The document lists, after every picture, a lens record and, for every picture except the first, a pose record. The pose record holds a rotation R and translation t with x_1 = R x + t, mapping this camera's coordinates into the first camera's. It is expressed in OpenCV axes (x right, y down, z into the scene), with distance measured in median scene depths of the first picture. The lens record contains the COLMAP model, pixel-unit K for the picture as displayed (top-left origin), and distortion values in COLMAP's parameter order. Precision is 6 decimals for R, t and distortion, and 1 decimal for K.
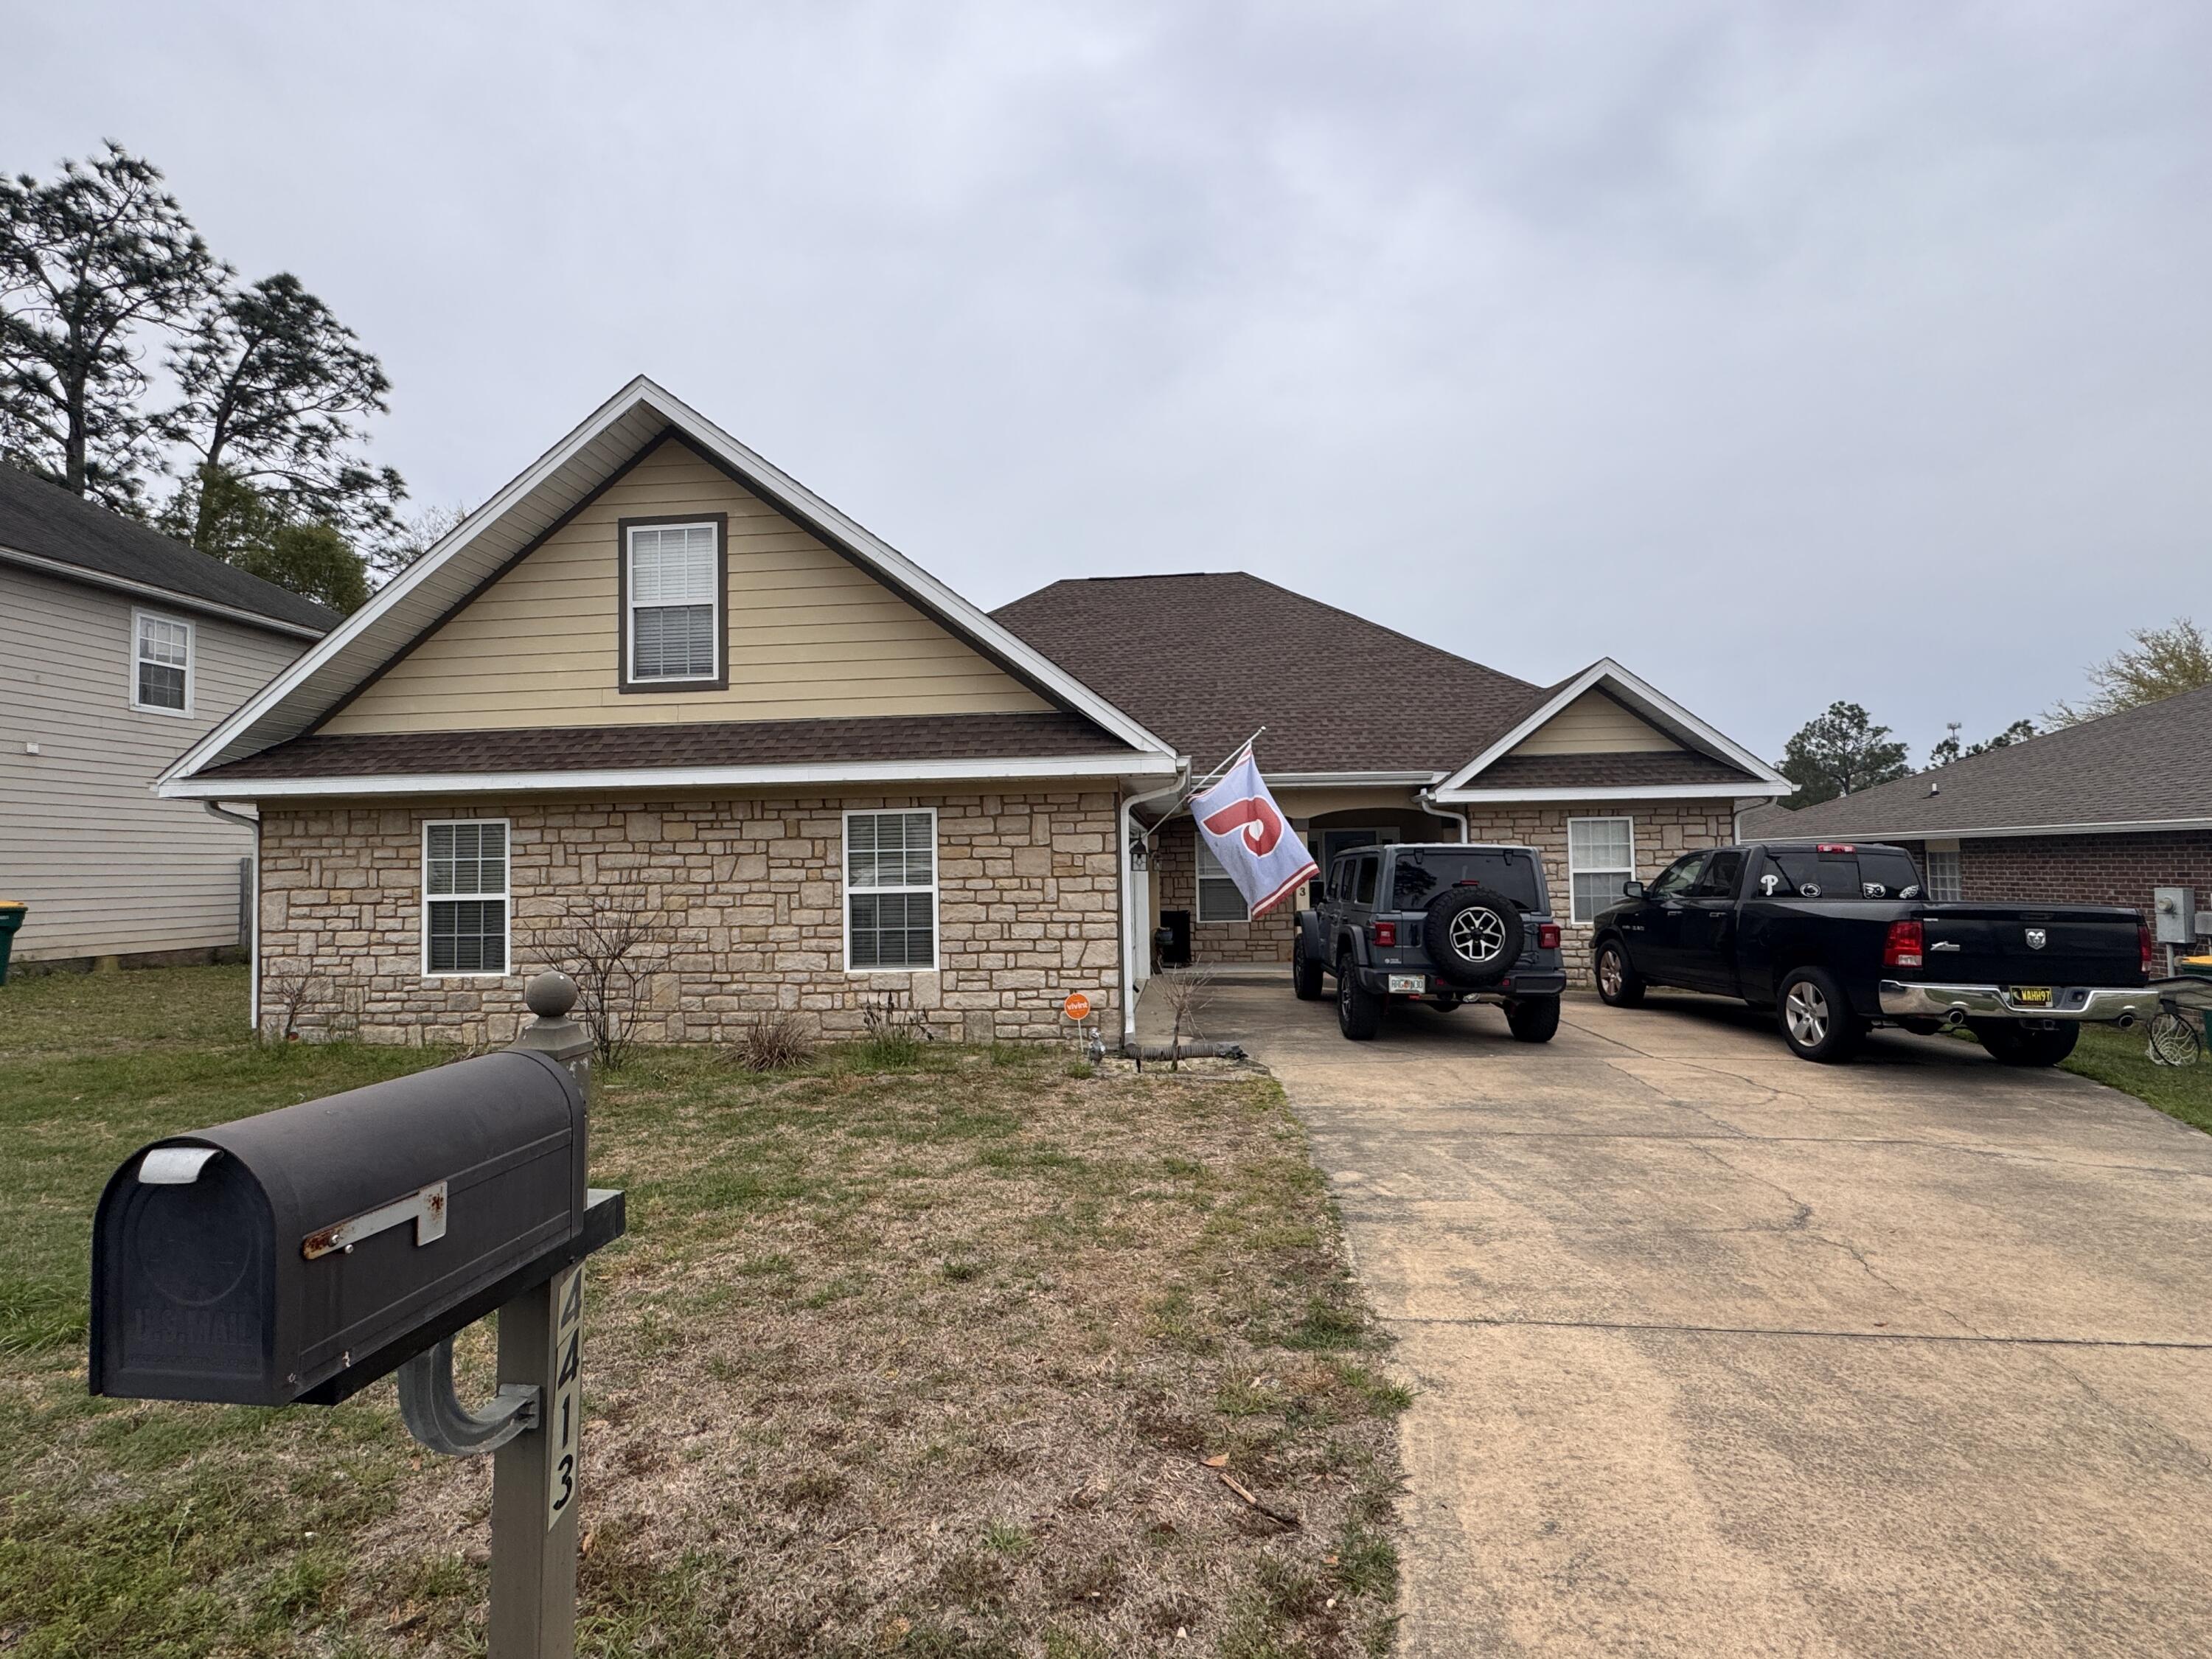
lens RADIAL K [[1019.5, 0, 1102.7], [0, 1019.5, 833.7], [0, 0, 1]] dist [-0.004172, 0.000349]
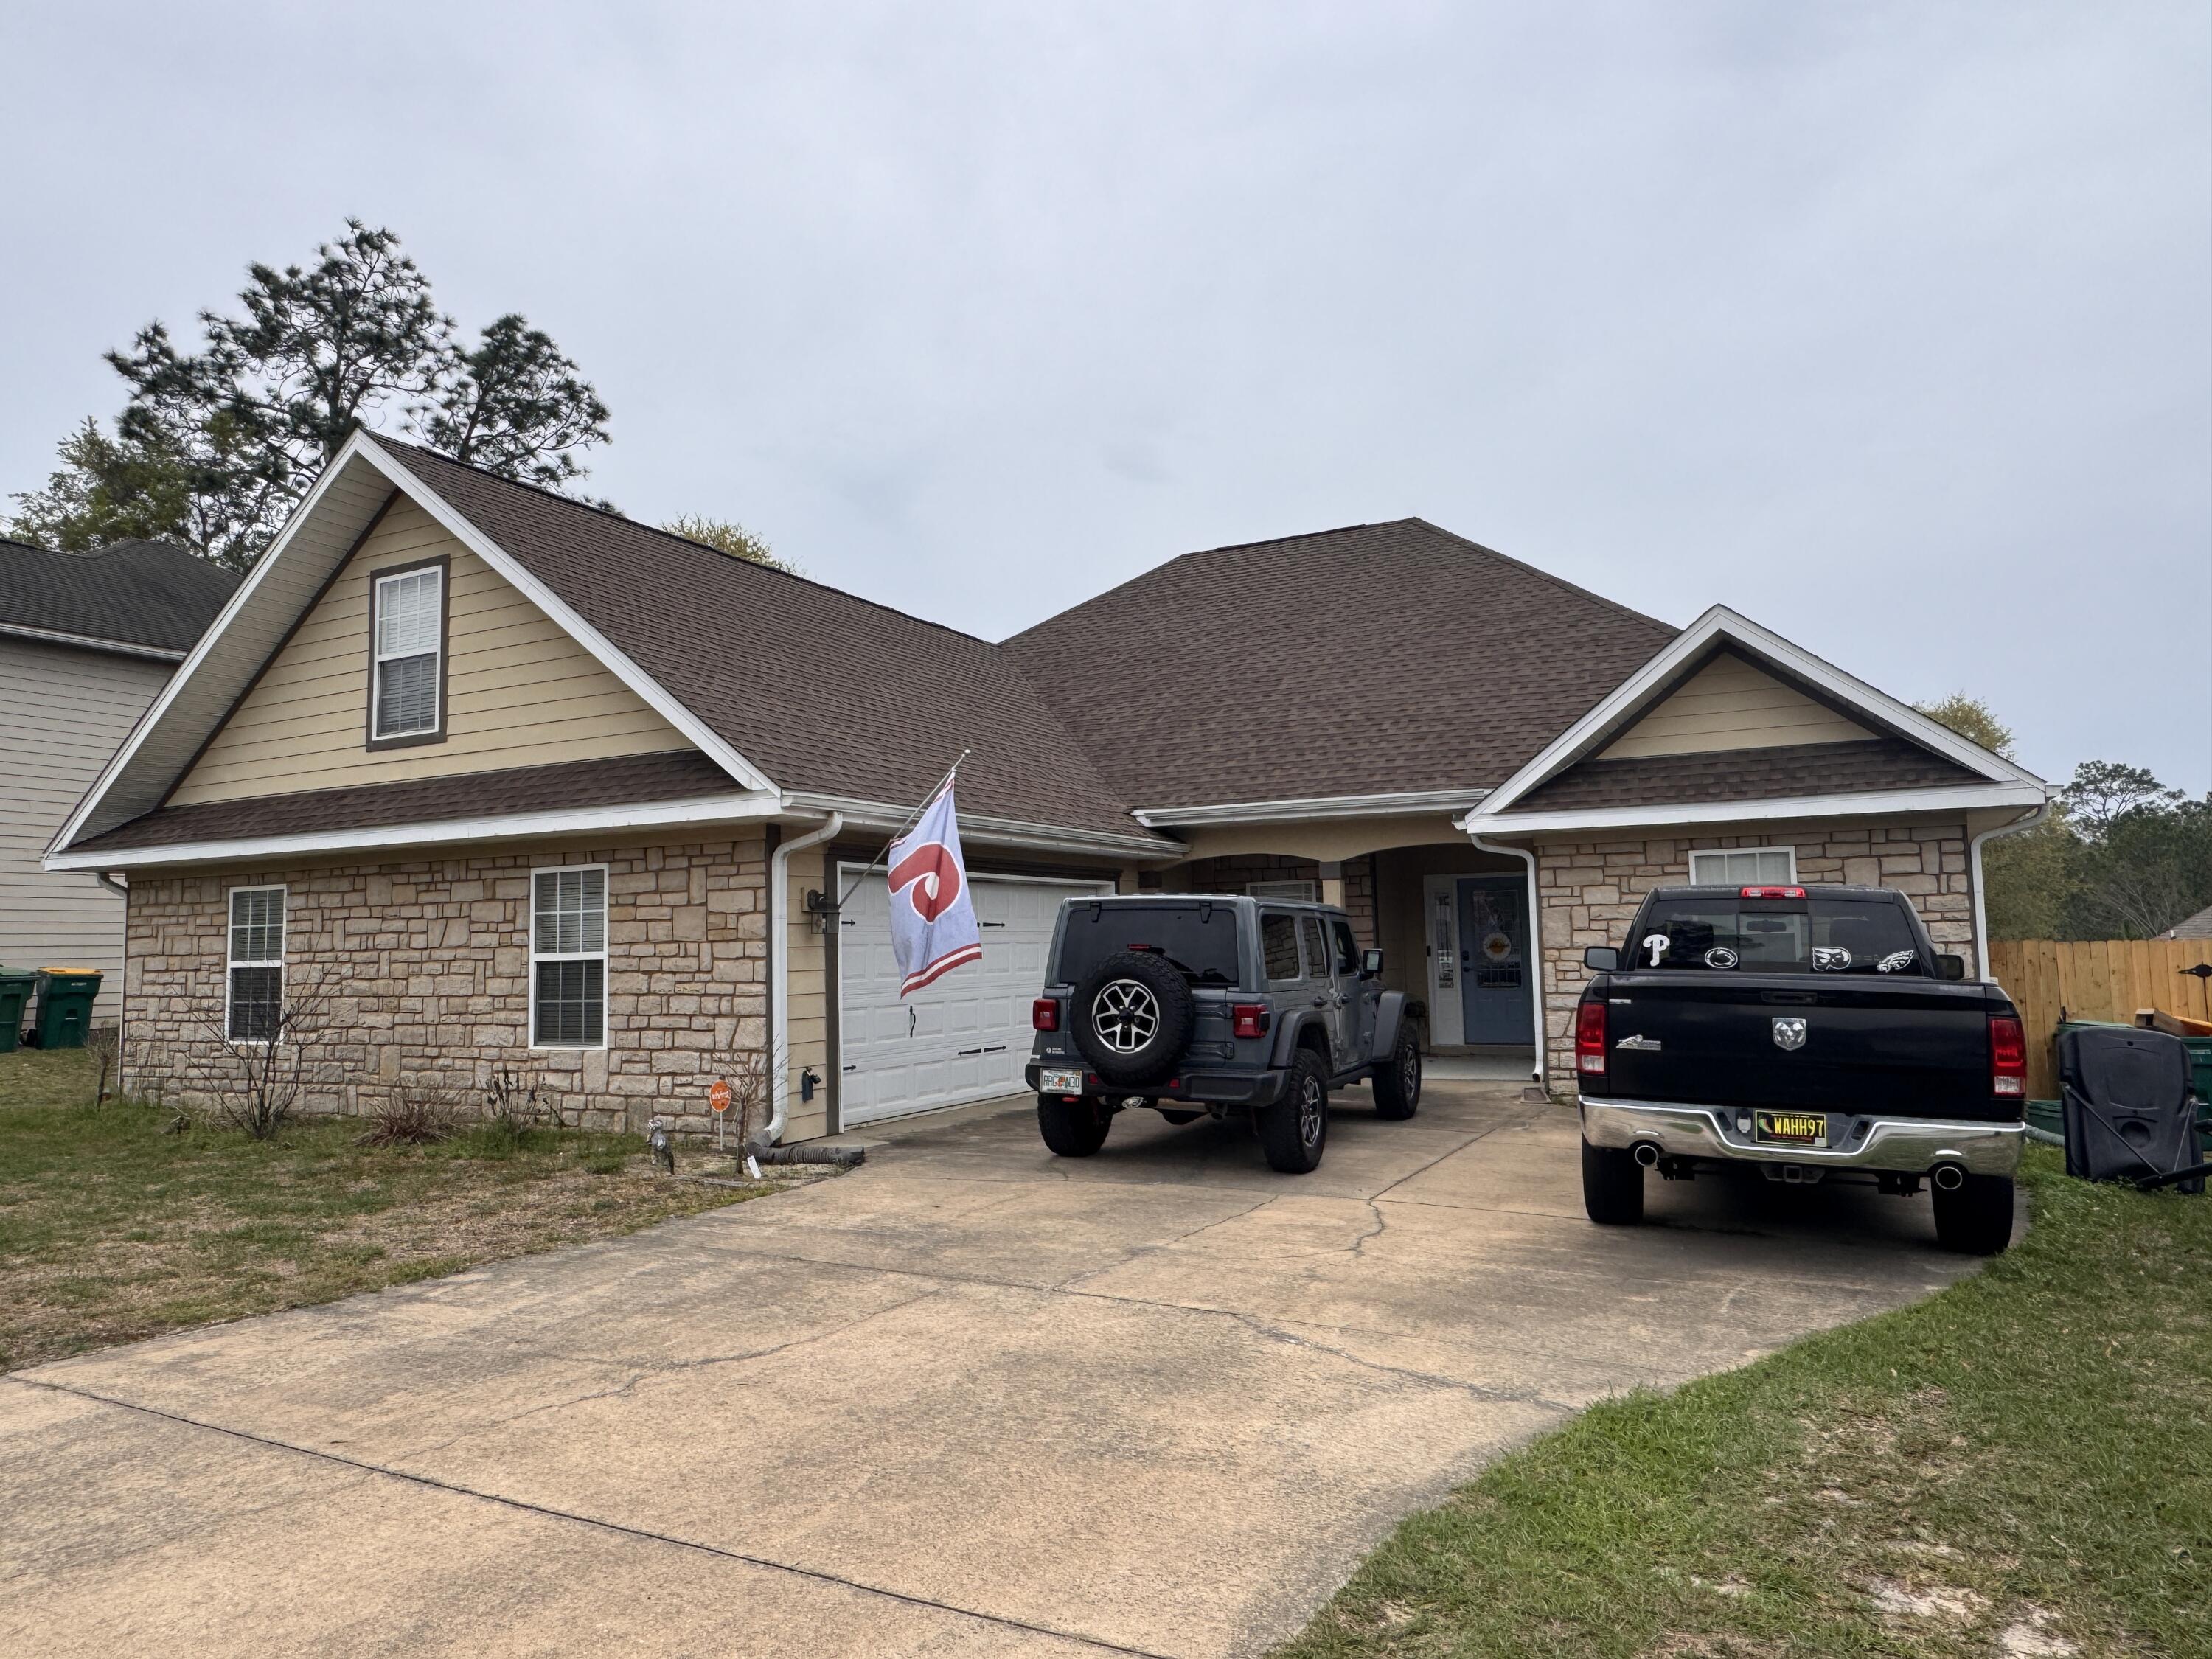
lens RADIAL K [[1403.8, 0, 1126.6], [0, 1403.8, 826.2], [0, 0, 1]] dist [-0.004079, 0.004247]
pose [[0.928015, -0.034045, -0.370984, 0.684845], [0.017177, 0.998667, -0.048681, 0.009289], [0.372146, 0.038804, 0.927363, 0.042335]]
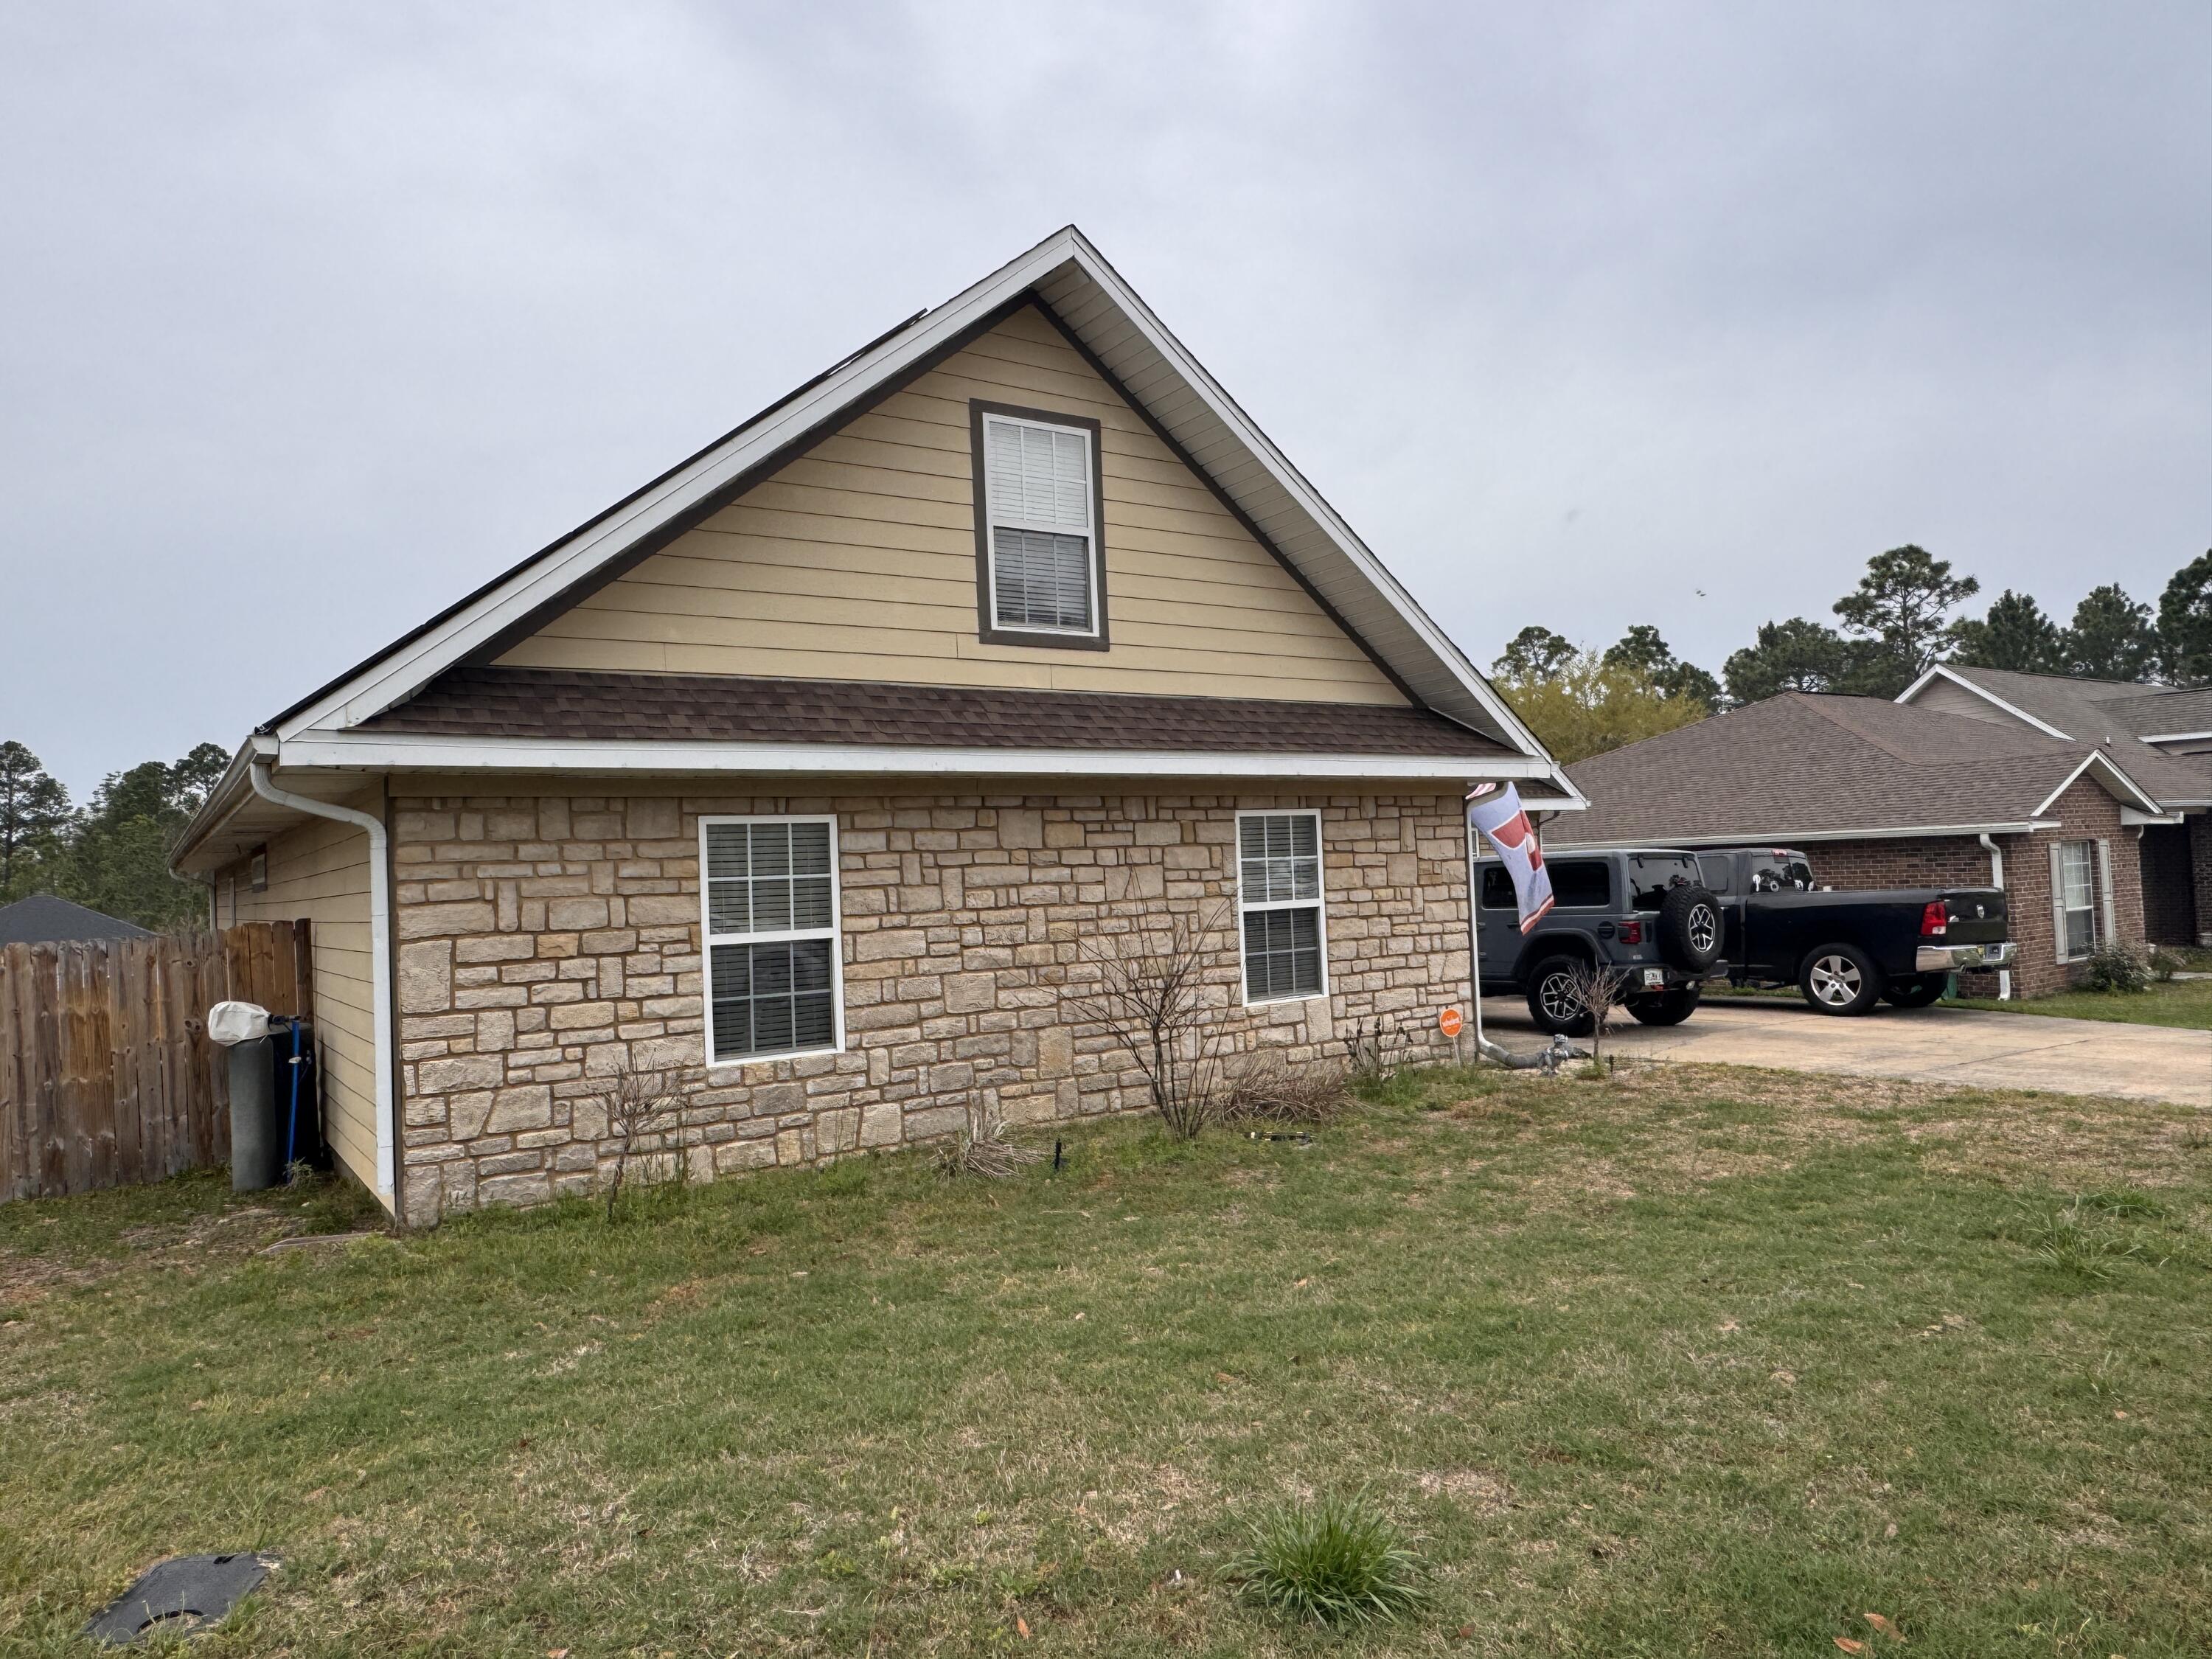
lens RADIAL K [[1403.8, 0, 1089.6], [0, 1403.8, 835.3], [0, 0, 1]] dist [-0.004079, 0.004247]
pose [[0.781767, 0.004104, 0.623557, -1.037229], [0.006333, 0.999875, -0.014520, 0.012907], [-0.623538, 0.015300, 0.781643, 0.183958]]
